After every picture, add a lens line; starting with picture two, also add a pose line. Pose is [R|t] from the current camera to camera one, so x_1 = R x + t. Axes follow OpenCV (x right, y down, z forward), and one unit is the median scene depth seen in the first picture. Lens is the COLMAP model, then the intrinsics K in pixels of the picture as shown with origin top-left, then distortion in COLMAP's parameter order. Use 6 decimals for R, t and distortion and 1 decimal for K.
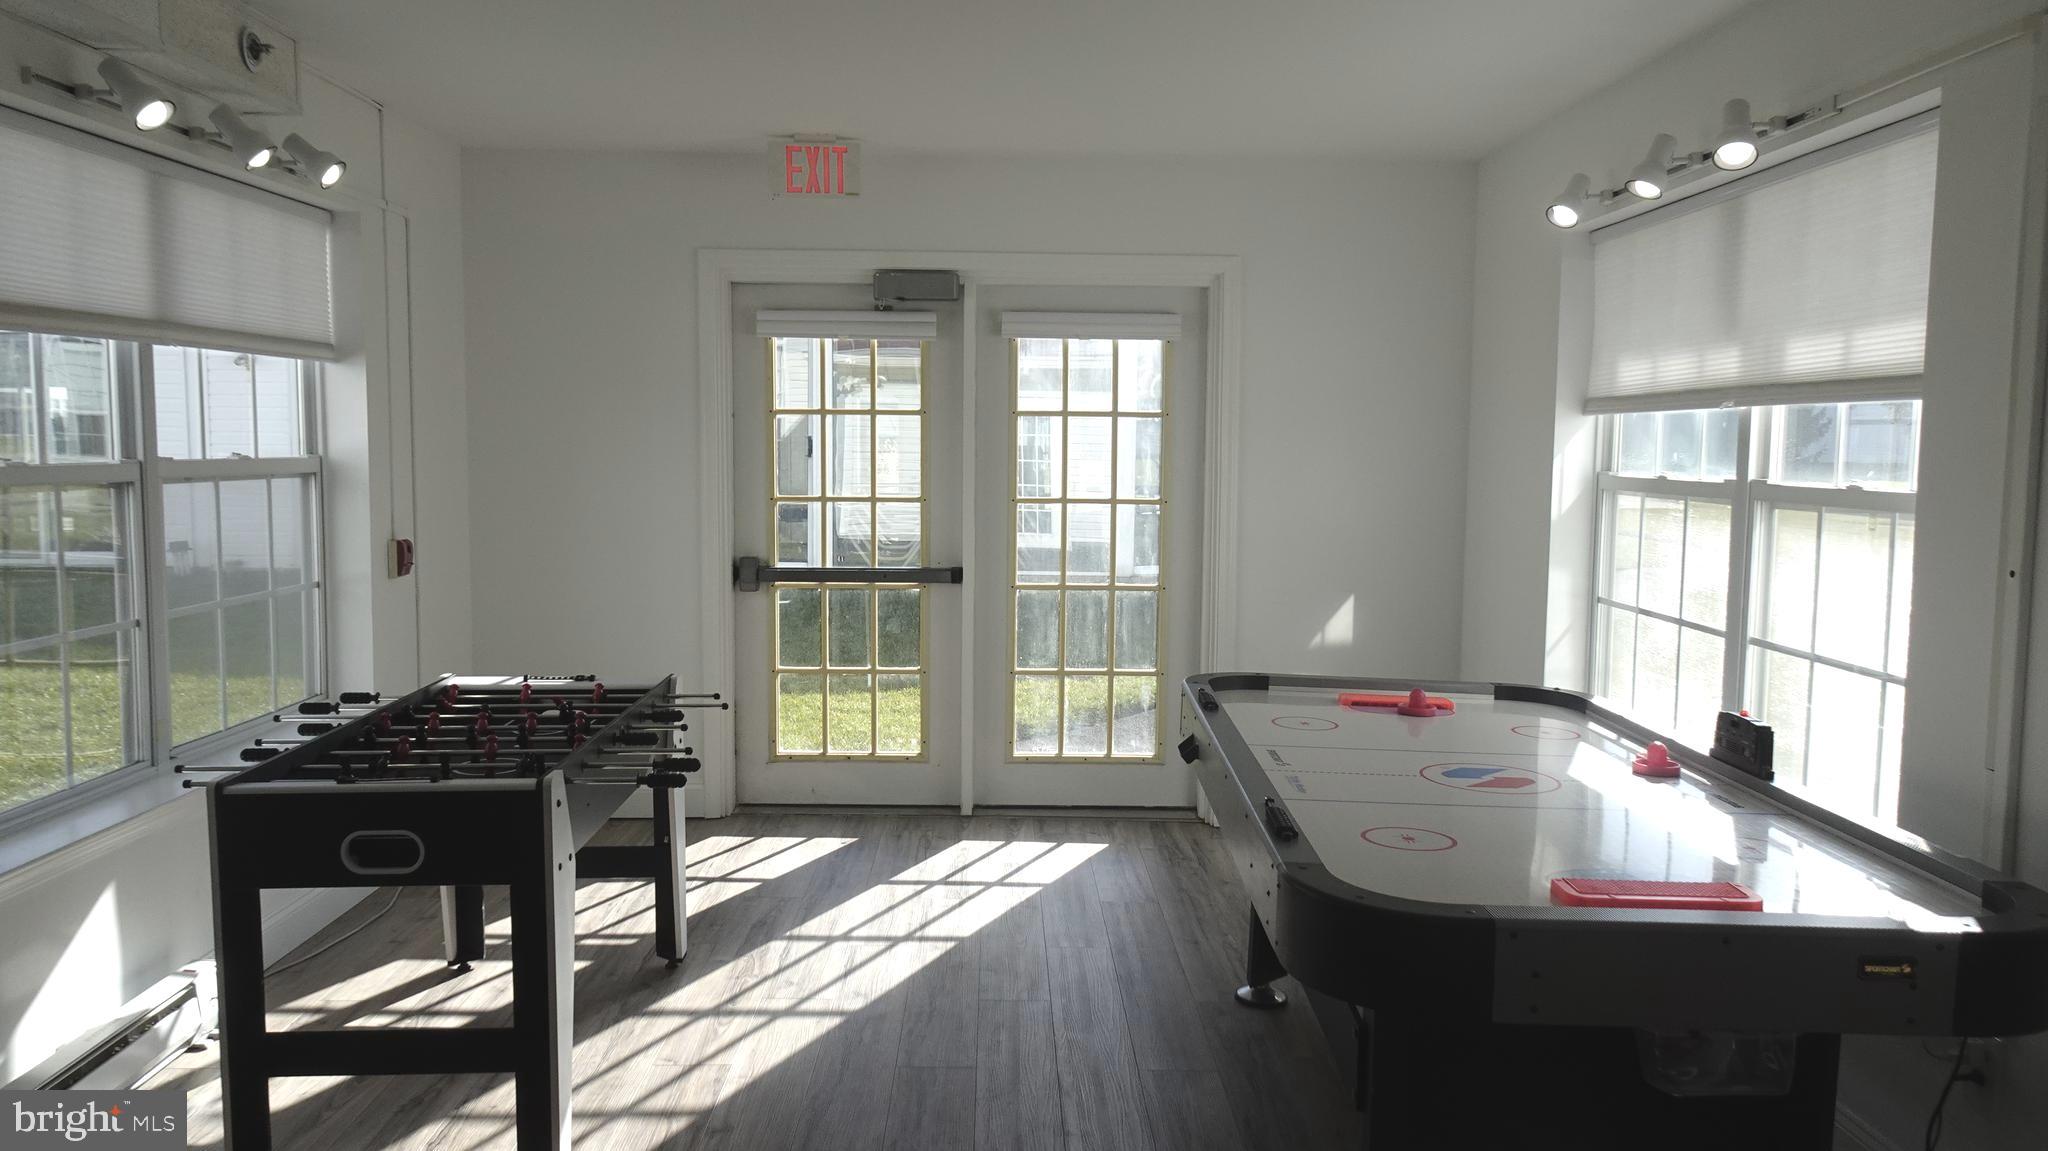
lens RADIAL K [[1493.9, 0, 1024.0], [0, 1493.9, 575.5], [0, 0, 1]] dist [0.025692, -0.000711]
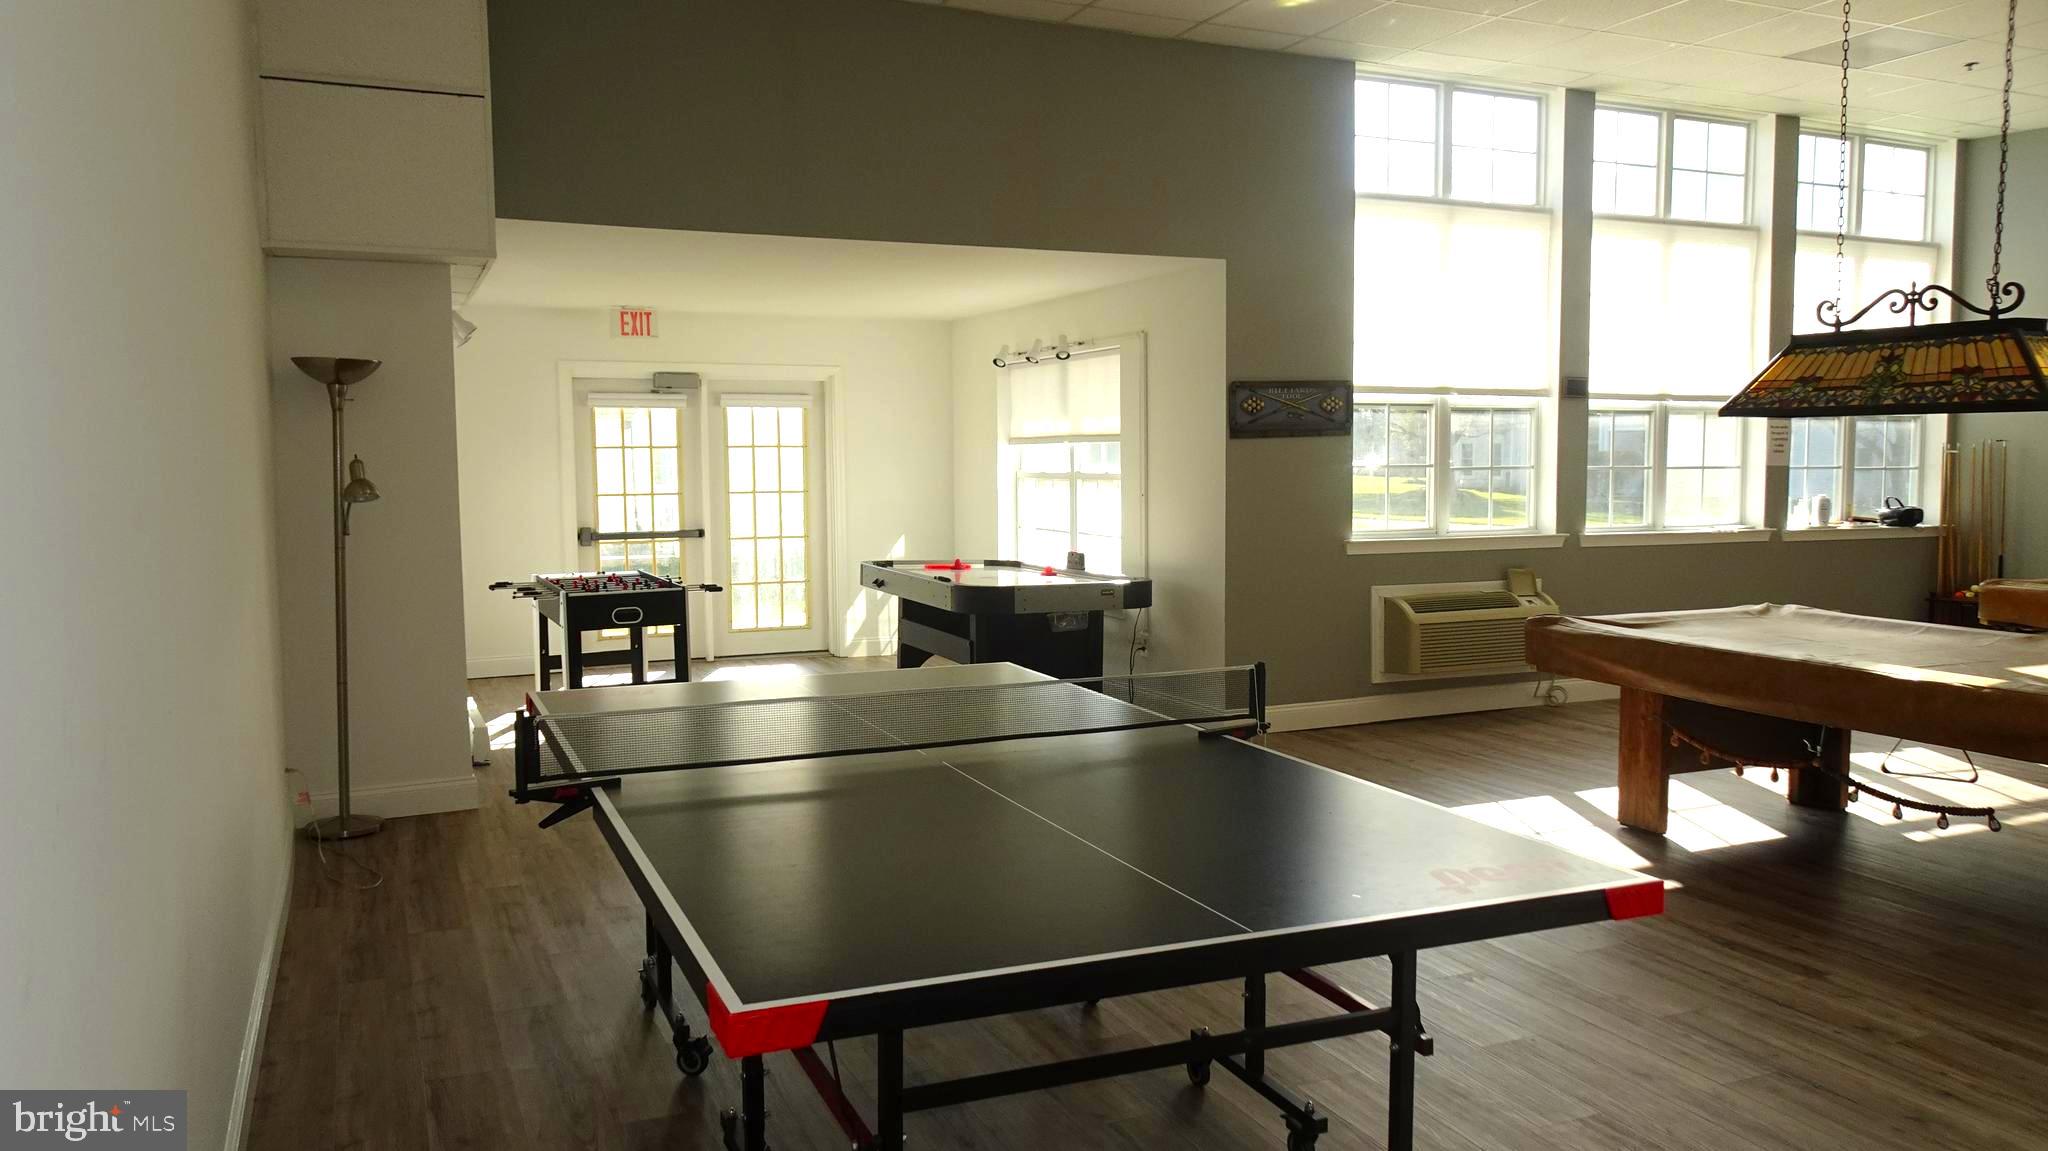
lens RADIAL K [[1493.9, 0, 1024.0], [0, 1493.9, 575.5], [0, 0, 1]] dist [0.025692, -0.000711]
pose [[0.920889, -0.047251, 0.386950, -0.406740], [0.051356, 0.998680, -0.000271, 0.075353], [-0.386426, 0.020122, 0.922101, -0.901046]]
